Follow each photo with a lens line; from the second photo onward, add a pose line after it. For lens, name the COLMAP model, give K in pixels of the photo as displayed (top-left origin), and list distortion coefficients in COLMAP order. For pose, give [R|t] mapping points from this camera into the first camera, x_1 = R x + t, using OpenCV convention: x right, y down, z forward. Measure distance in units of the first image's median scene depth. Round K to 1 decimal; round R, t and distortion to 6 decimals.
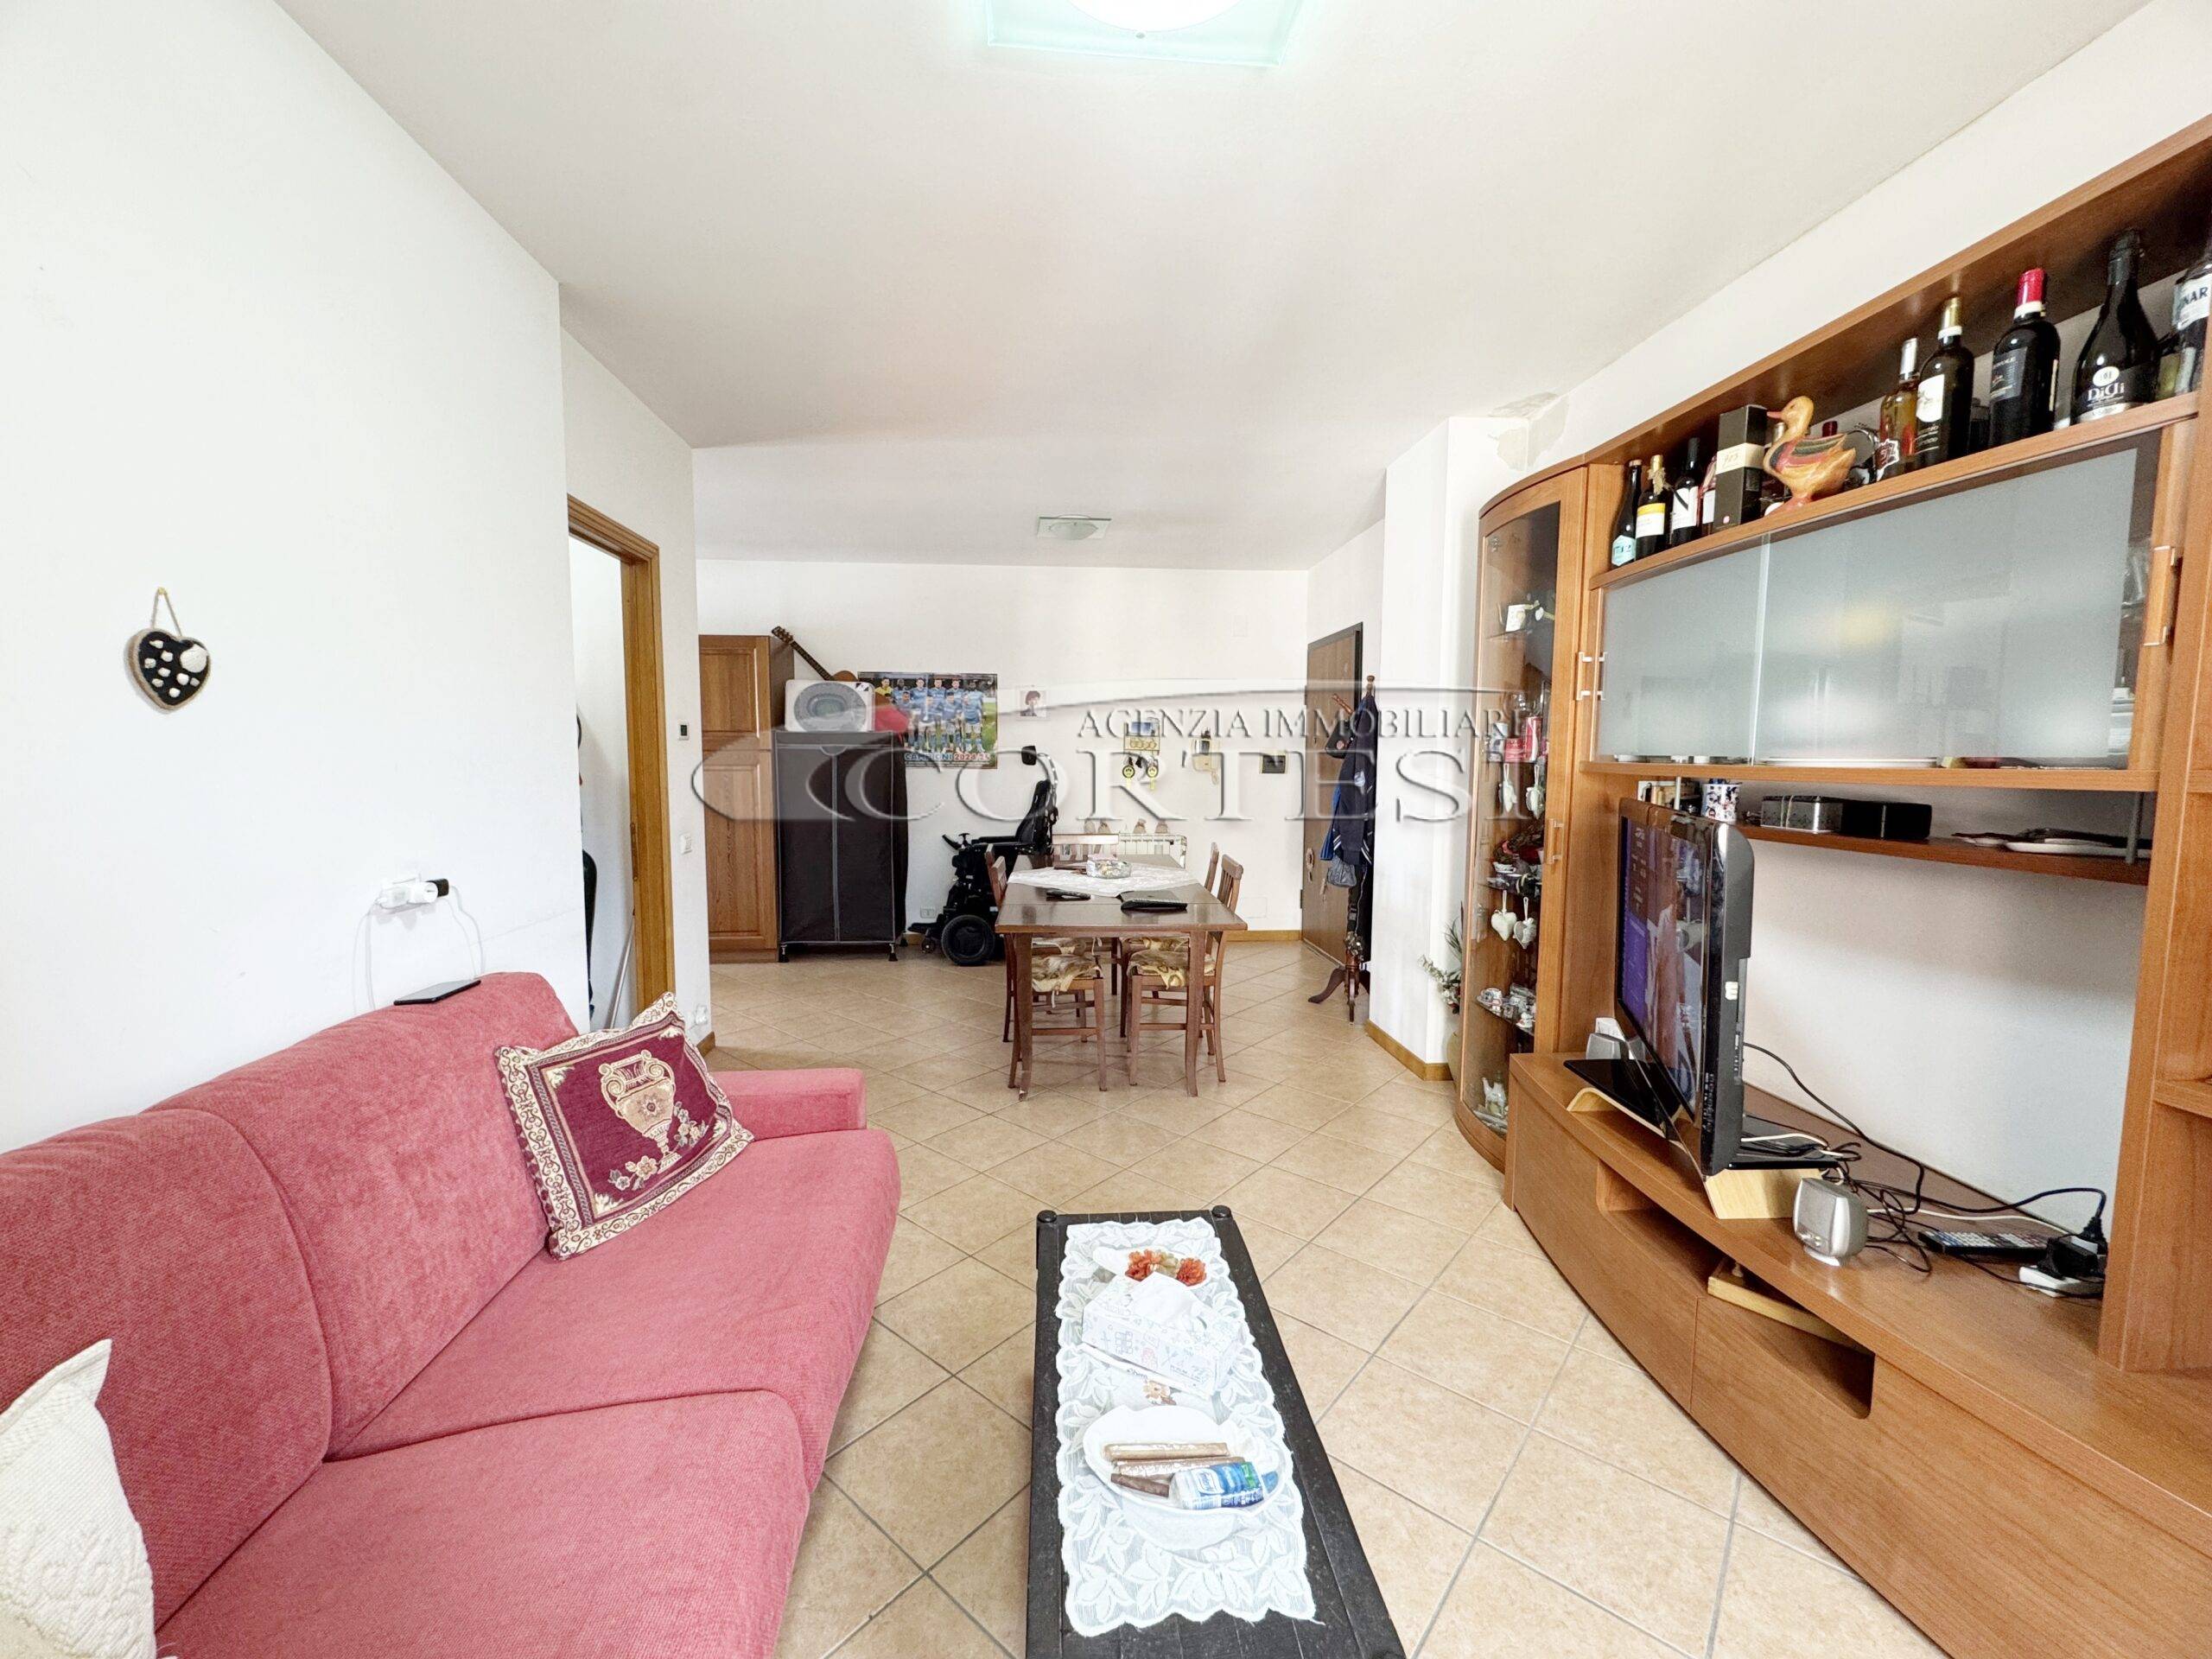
lens RADIAL K [[889.9, 0, 1106.0], [0, 889.9, 829.5], [0, 0, 1]] dist [-0.000430, -0.000009]
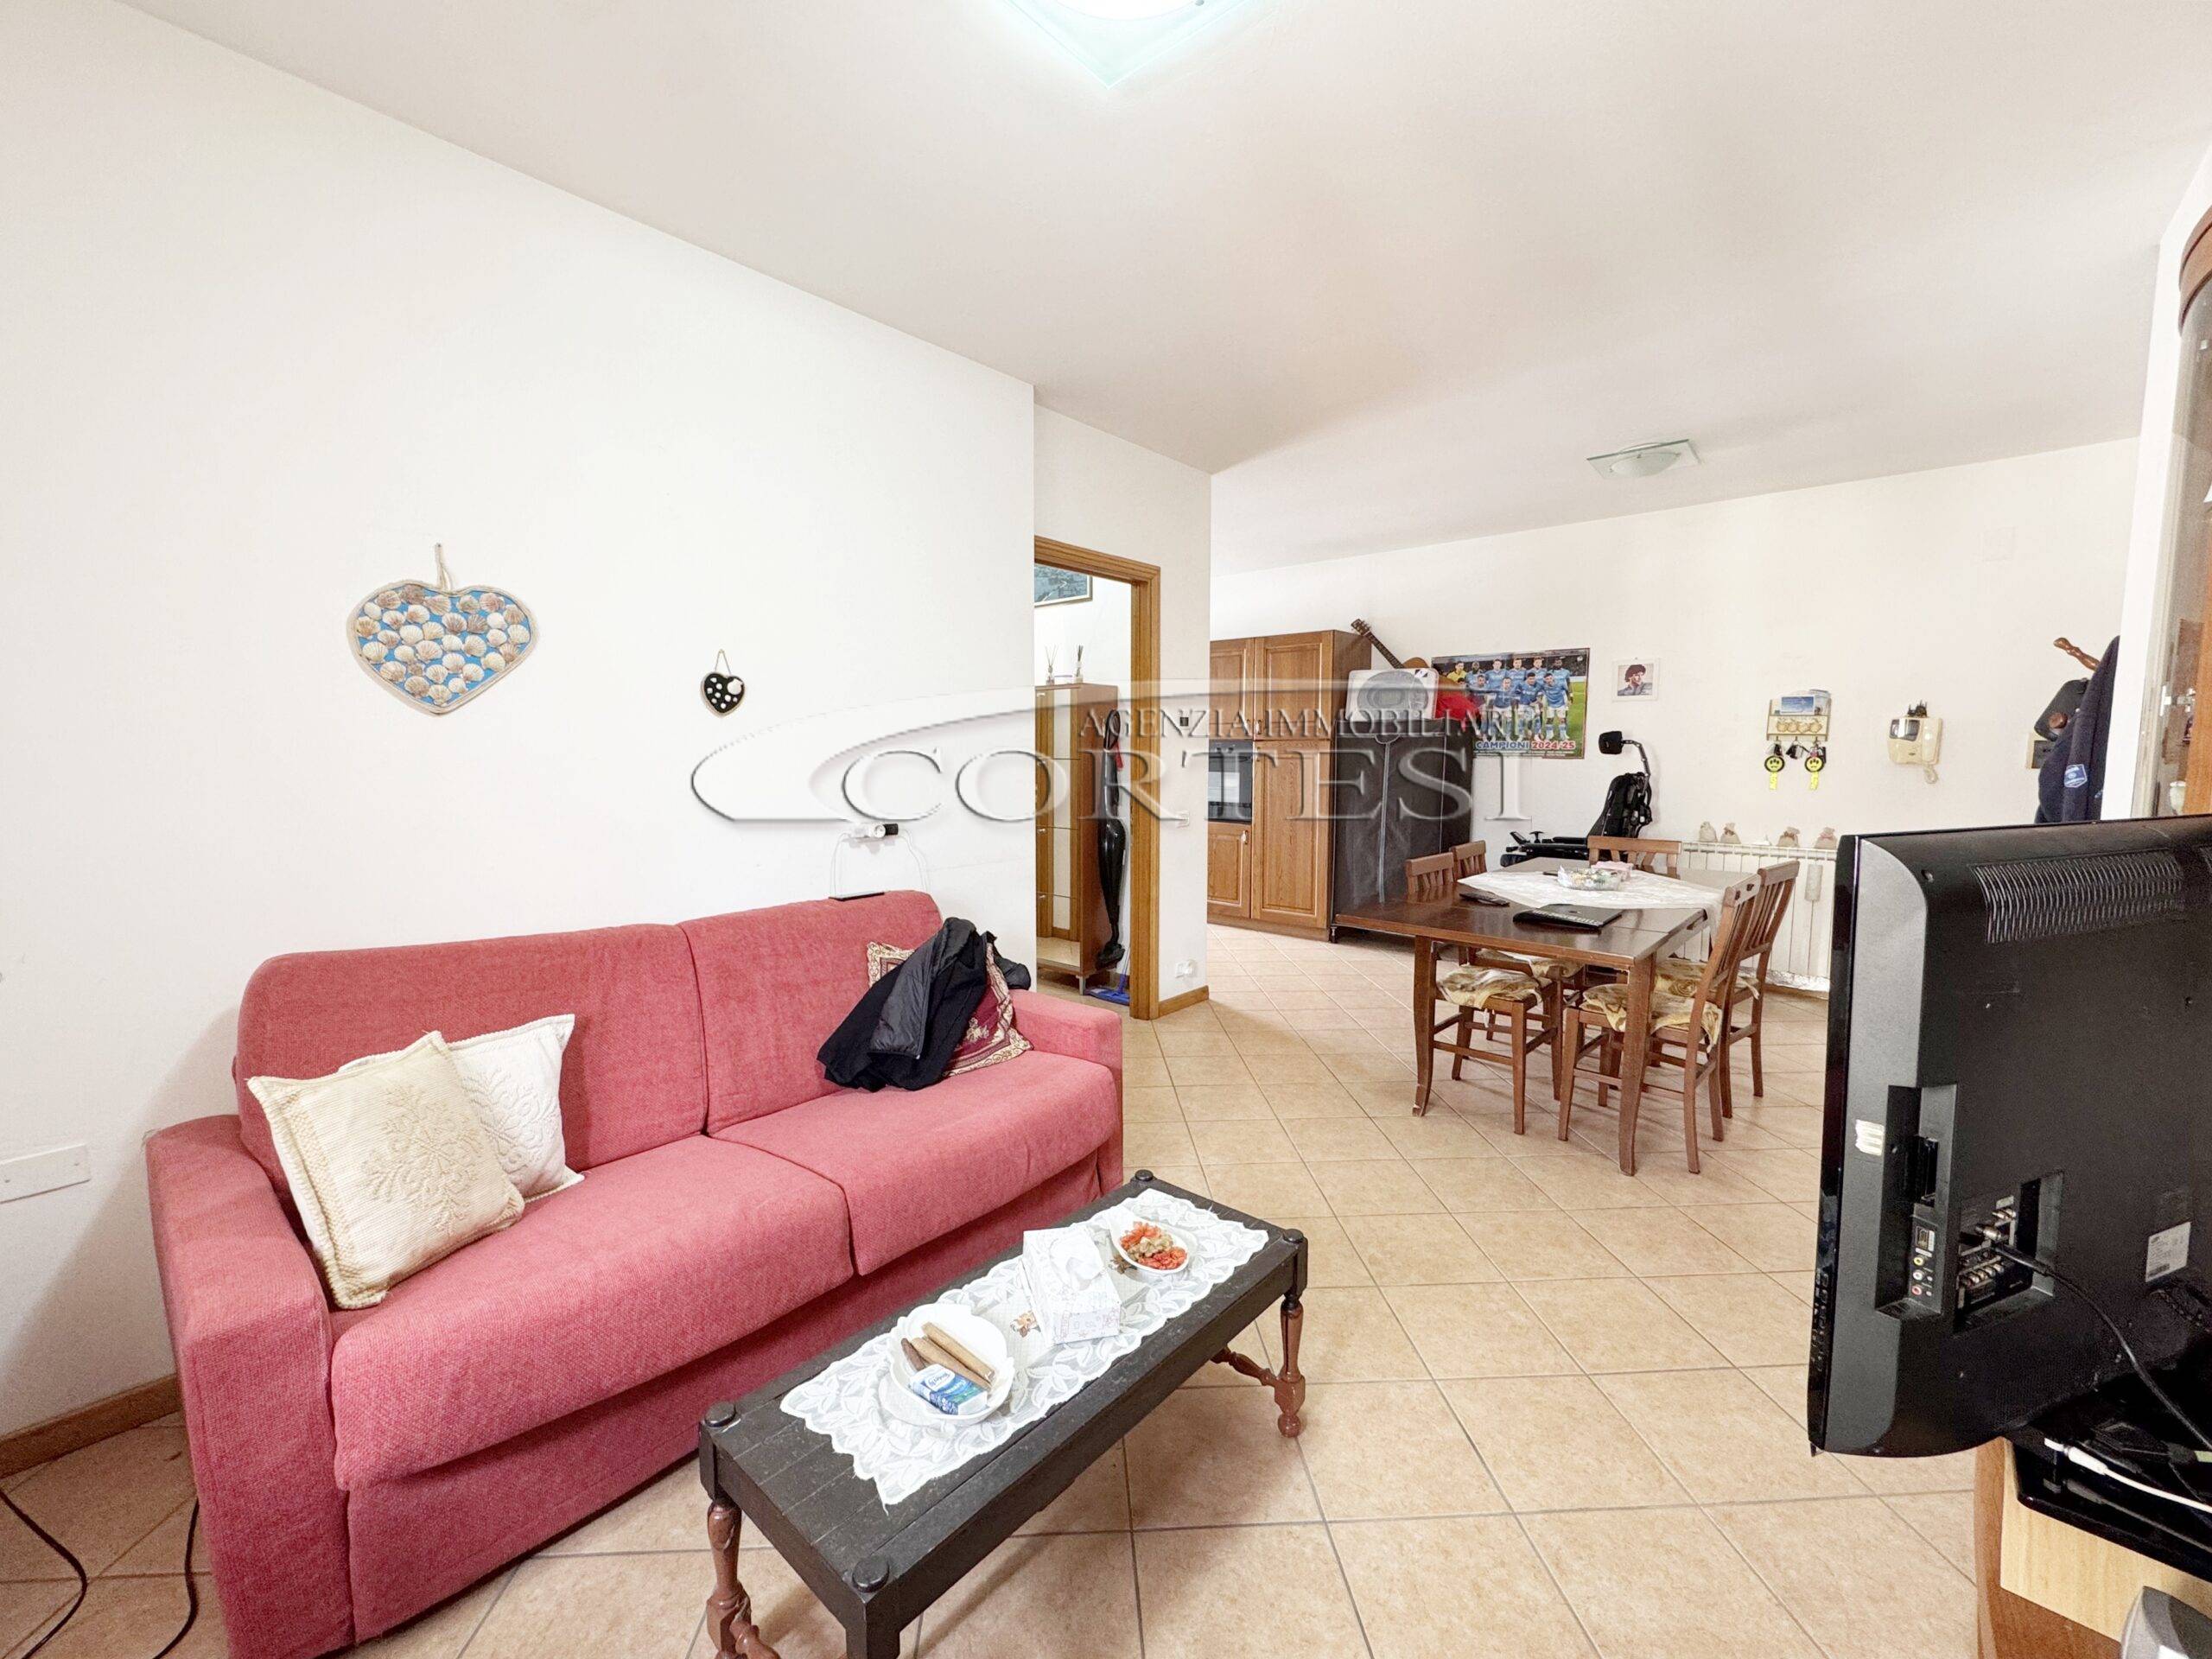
lens RADIAL K [[903.8, 0, 1106.0], [0, 903.8, 829.5], [0, 0, 1]] dist [-0.000914, 0.000319]
pose [[0.685677, 0.060178, -0.725414, 0.316580], [-0.056224, 0.997978, 0.029645, 0.000134], [0.725731, 0.020458, 0.687674, 0.110067]]
